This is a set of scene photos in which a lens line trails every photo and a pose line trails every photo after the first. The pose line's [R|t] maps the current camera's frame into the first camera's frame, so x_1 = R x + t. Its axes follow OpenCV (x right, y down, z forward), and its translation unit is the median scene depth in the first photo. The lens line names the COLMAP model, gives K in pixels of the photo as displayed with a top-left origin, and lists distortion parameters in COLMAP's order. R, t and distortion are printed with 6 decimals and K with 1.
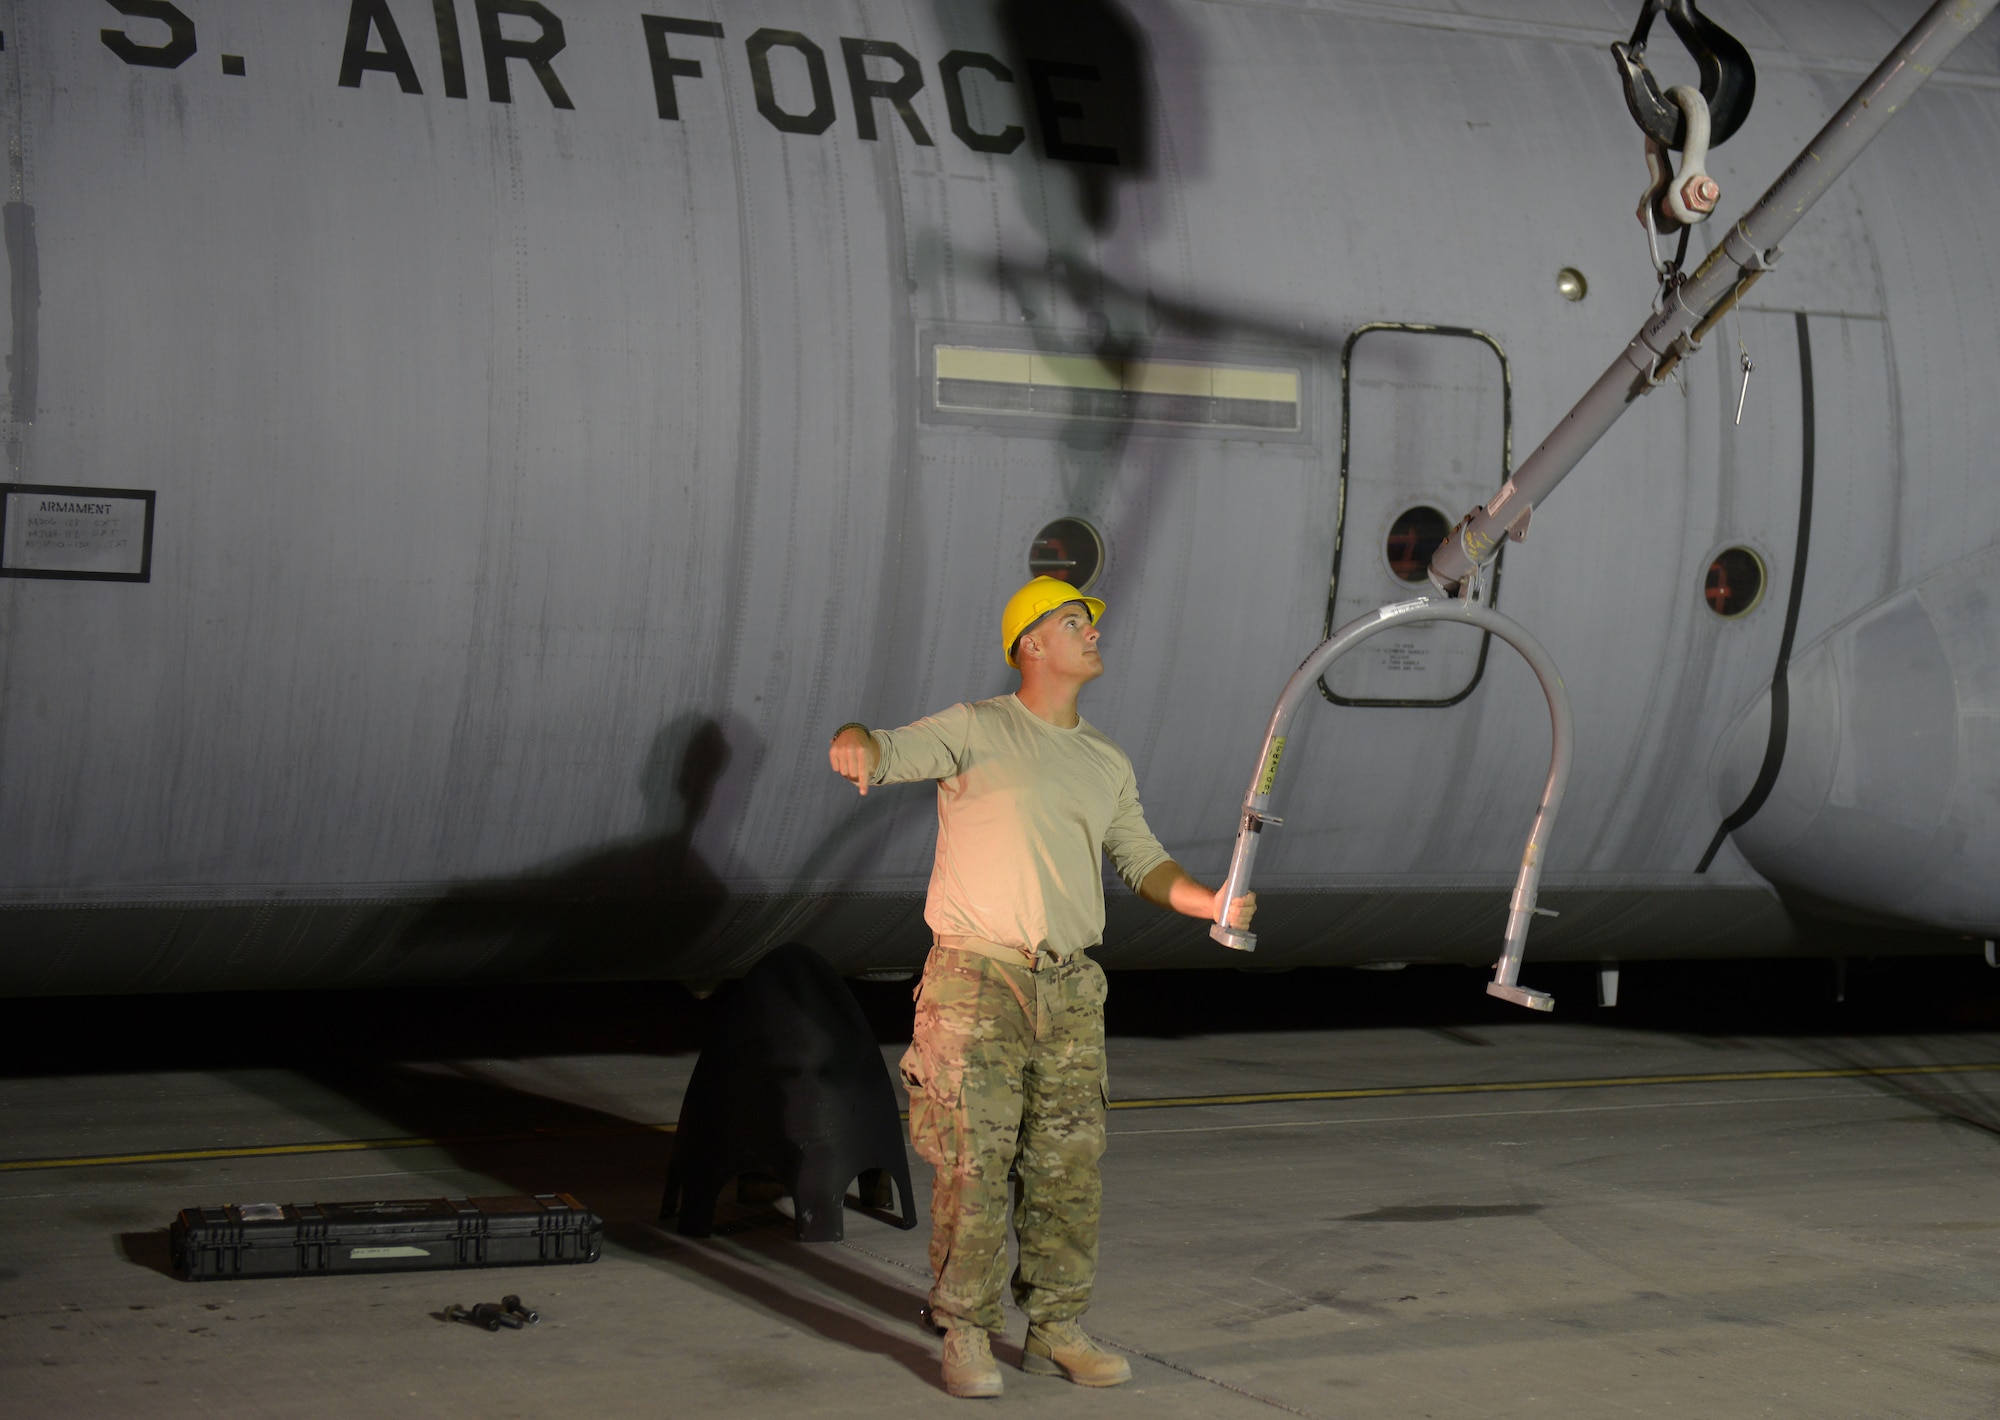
lens RADIAL K [[3699.1, 0, 1001.1], [0, 3699.1, 700.7], [0, 0, 1]] dist [0.137256, 0.000000]
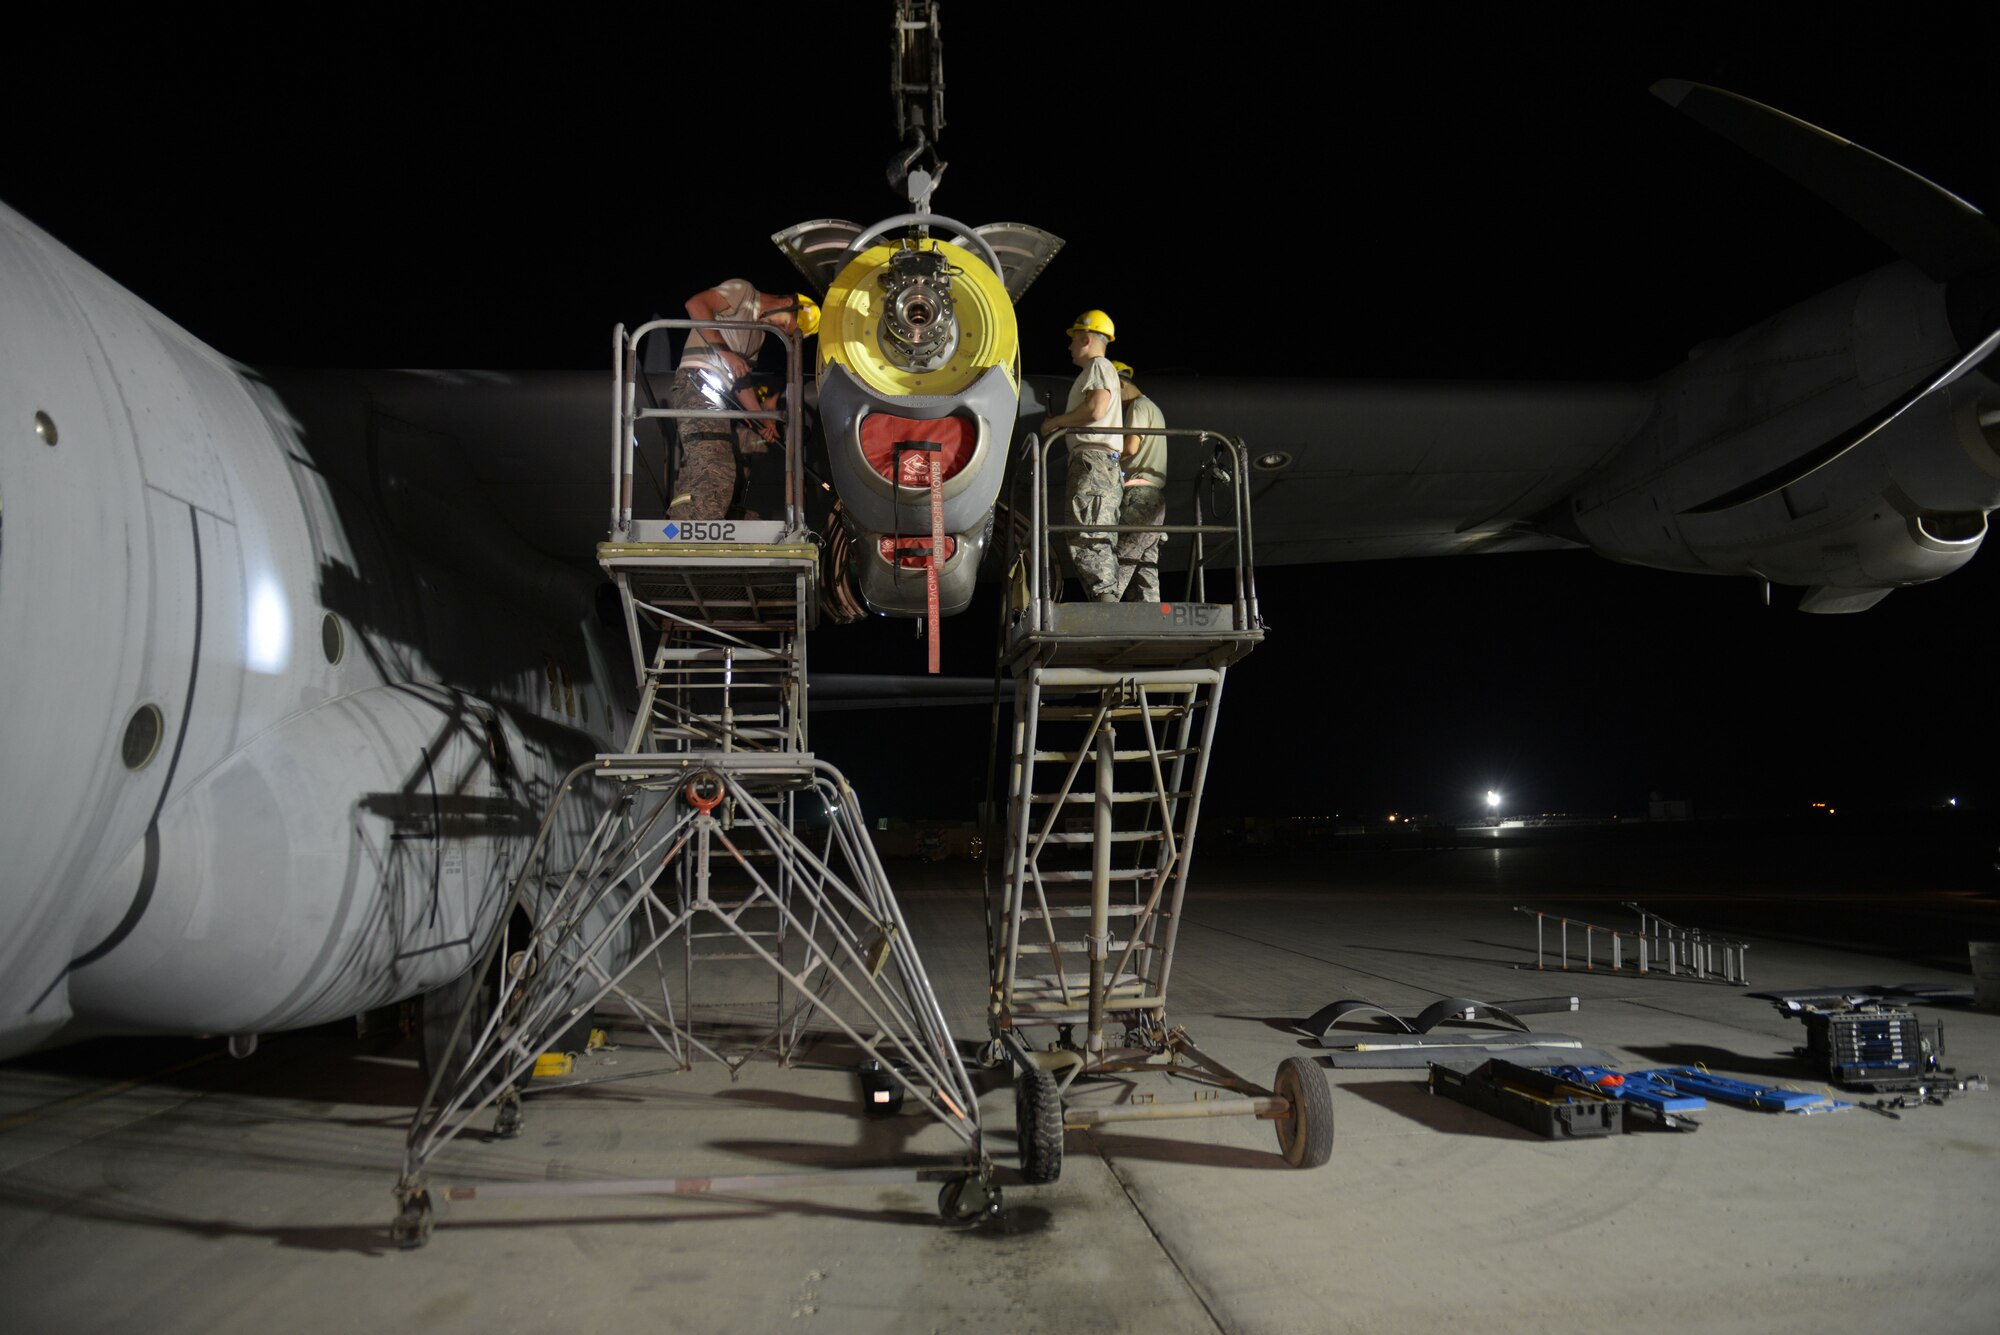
lens RADIAL K [[1450.1, 0, 1036.5], [0, 1450.1, 644.3], [0, 0, 1]] dist [-0.010142, -0.017395]
pose [[0.384864, 0.098842, 0.917665, -0.098577], [0.023094, 0.992907, -0.116632, -0.004130], [-0.922684, 0.066080, 0.379852, 0.659995]]
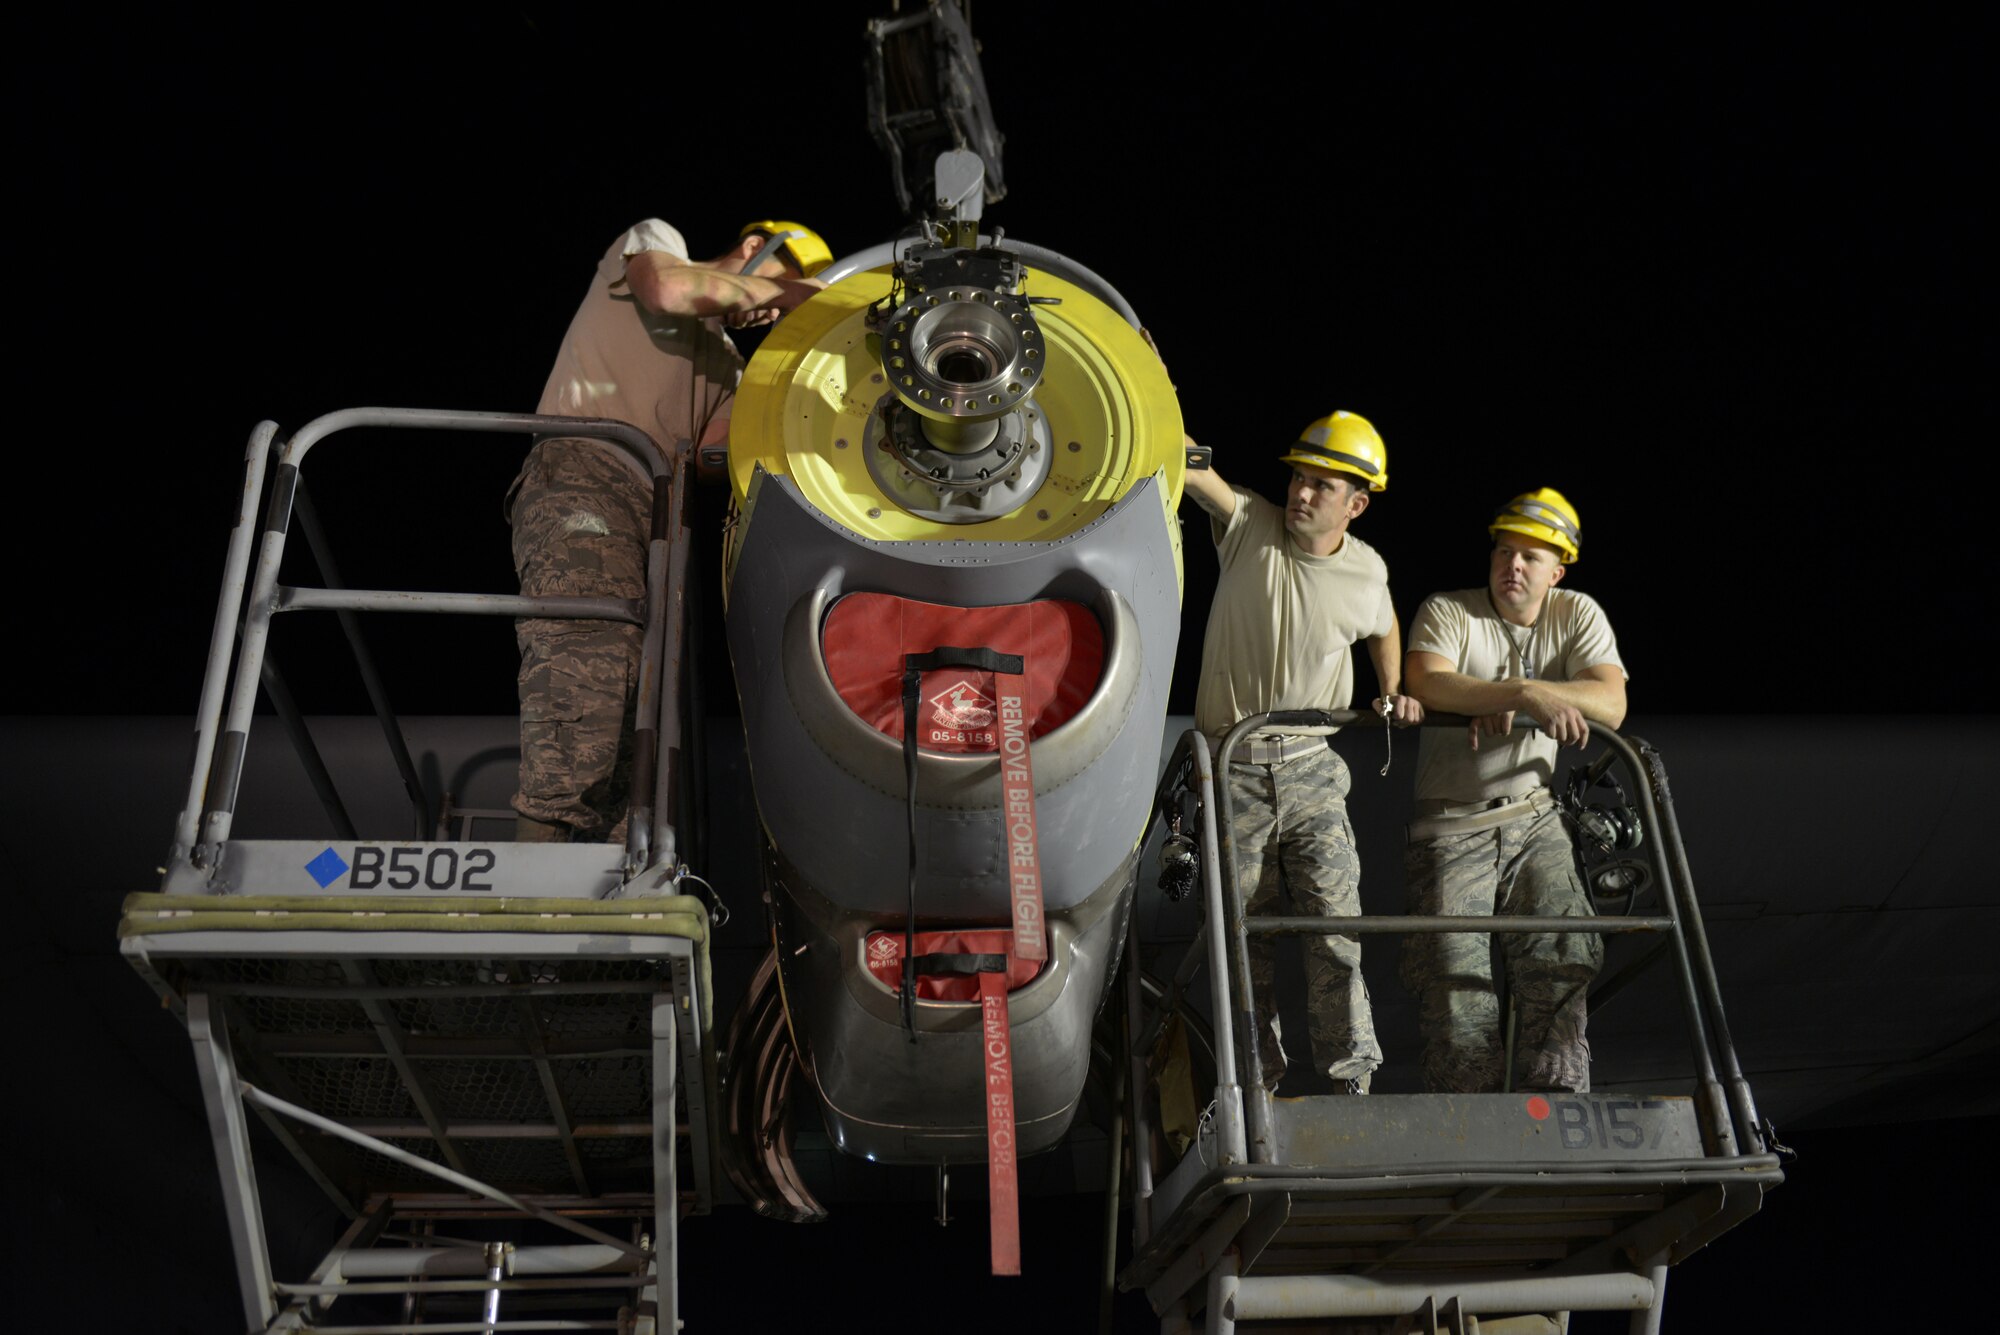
lens RADIAL K [[1812.1, 0, 993.7], [0, 1812.1, 668.6], [0, 0, 1]] dist [-0.055237, 0.042062]
pose [[0.405329, 0.409744, 0.817202, 0.157560], [0.042273, 0.884569, -0.464489, -0.014637], [-0.913193, 0.222816, 0.341220, 0.807377]]
